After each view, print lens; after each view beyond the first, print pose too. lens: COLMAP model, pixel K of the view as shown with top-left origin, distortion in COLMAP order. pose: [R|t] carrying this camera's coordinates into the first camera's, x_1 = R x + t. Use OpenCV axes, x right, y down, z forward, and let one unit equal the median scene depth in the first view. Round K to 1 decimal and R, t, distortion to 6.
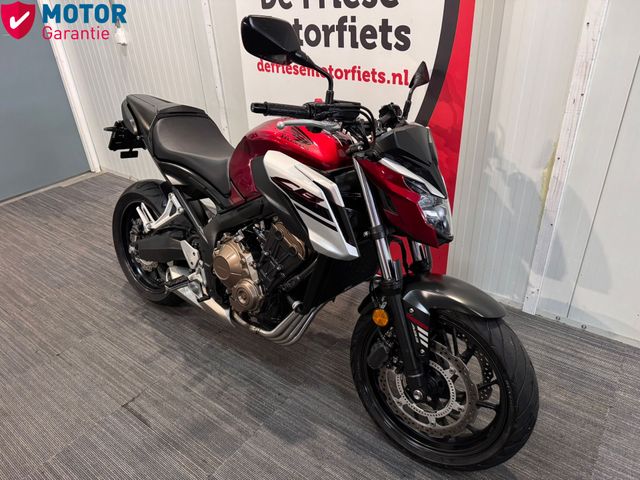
lens RADIAL K [[449.2, 0, 322.2], [0, 449.2, 237.5], [0, 0, 1]] dist [0.108116, -0.186911]
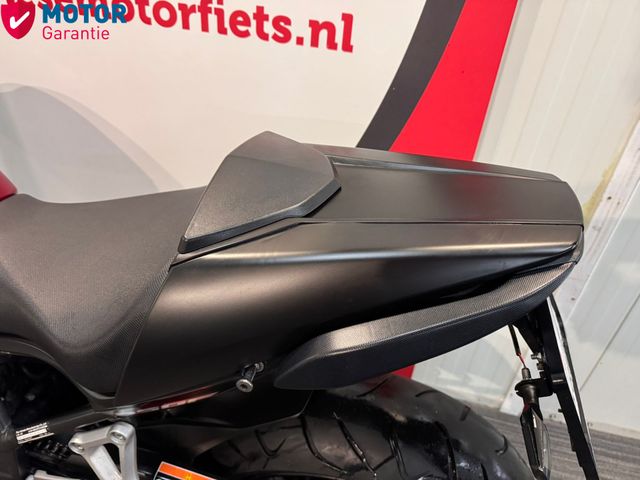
lens RADIAL K [[461.2, 0, 320.0], [0, 461.2, 240.0], [0, 0, 1]] dist [-0.002411, -0.008181]
pose [[0.901271, -0.140217, 0.409939, -0.039080], [0.098316, 0.987688, 0.121679, -0.214739], [-0.421953, -0.069362, 0.903960, 0.605025]]
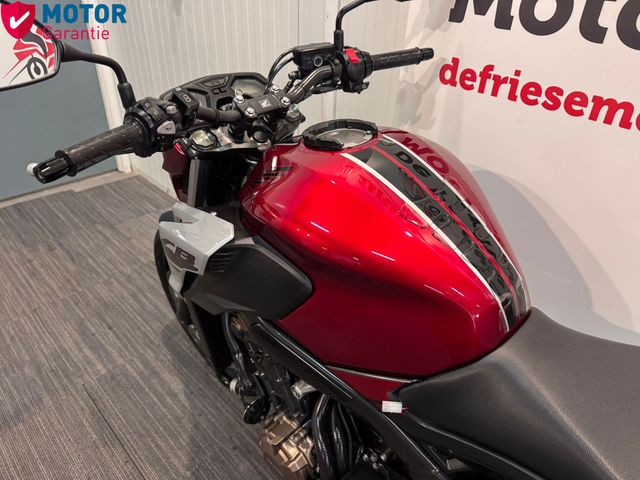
lens RADIAL K [[461.2, 0, 320.0], [0, 461.2, 240.0], [0, 0, 1]] dist [-0.002411, -0.008181]
pose [[0.983963, 0.153676, -0.090553, -0.242136], [-0.148992, 0.987227, 0.056433, -0.278944], [0.098068, -0.042037, 0.994291, 0.667794]]
